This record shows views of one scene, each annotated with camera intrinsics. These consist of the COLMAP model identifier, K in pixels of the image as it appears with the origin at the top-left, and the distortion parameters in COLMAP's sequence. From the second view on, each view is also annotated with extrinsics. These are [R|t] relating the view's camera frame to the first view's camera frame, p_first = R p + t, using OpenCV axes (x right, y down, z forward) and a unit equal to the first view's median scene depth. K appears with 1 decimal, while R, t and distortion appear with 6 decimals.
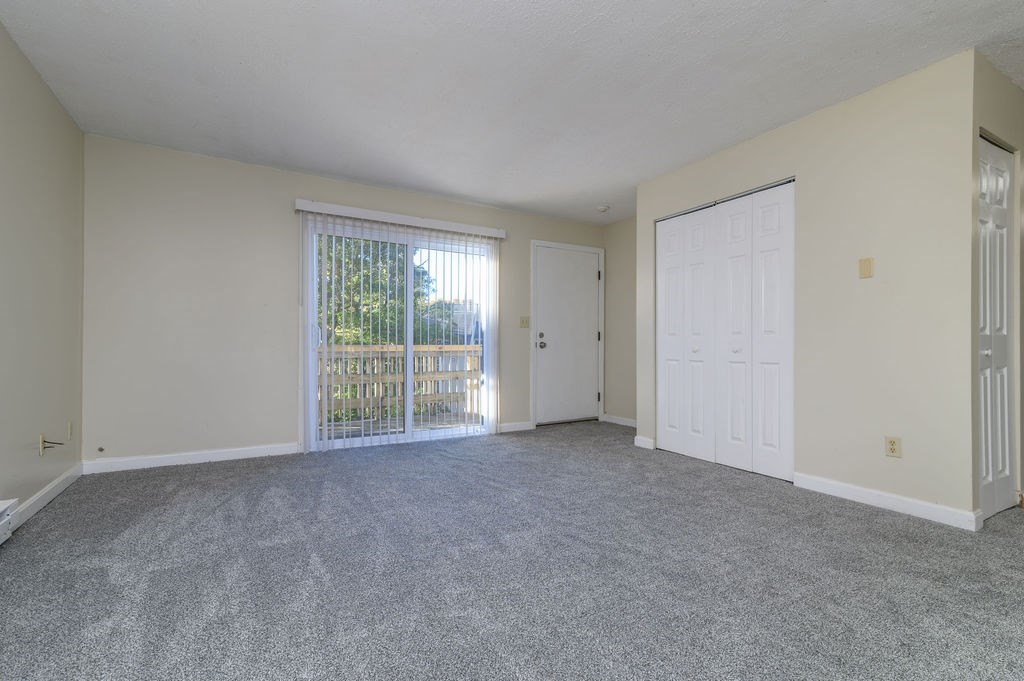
lens RADIAL K [[467.4, 0, 511.2], [0, 467.4, 338.9], [0, 0, 1]] dist [0.017299, 0.001200]
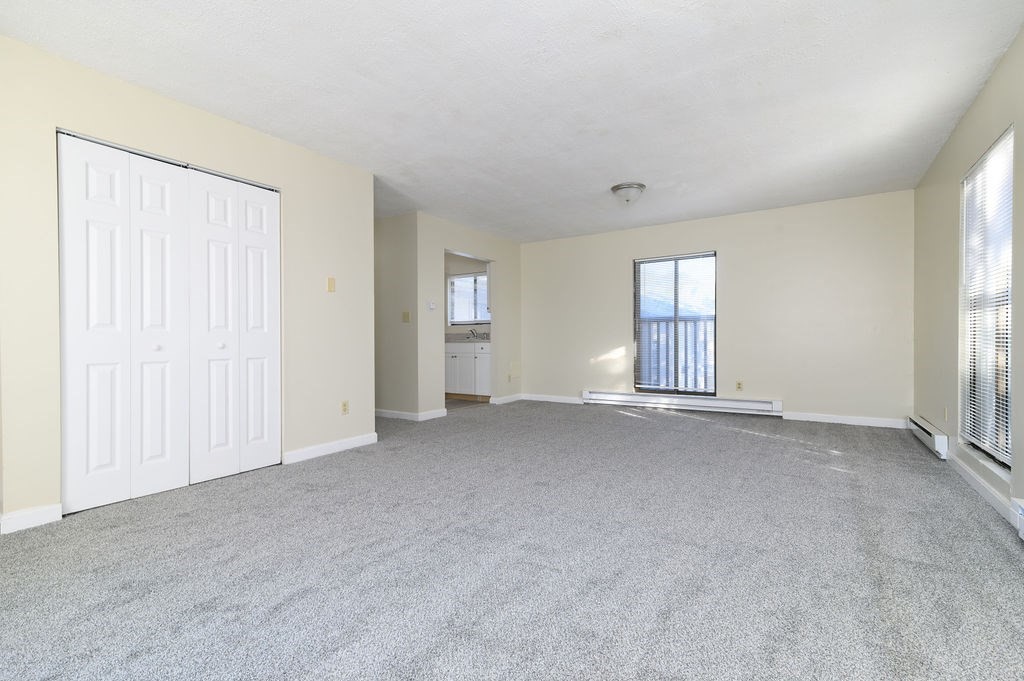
lens RADIAL K [[467.4, 0, 513.8], [0, 467.4, 341.6], [0, 0, 1]] dist [0.017299, 0.001200]
pose [[-0.459770, -0.008808, 0.887995, -0.657158], [-0.008844, 0.999947, 0.005339, 0.005367], [-0.887994, -0.005399, -0.459823, 1.043790]]
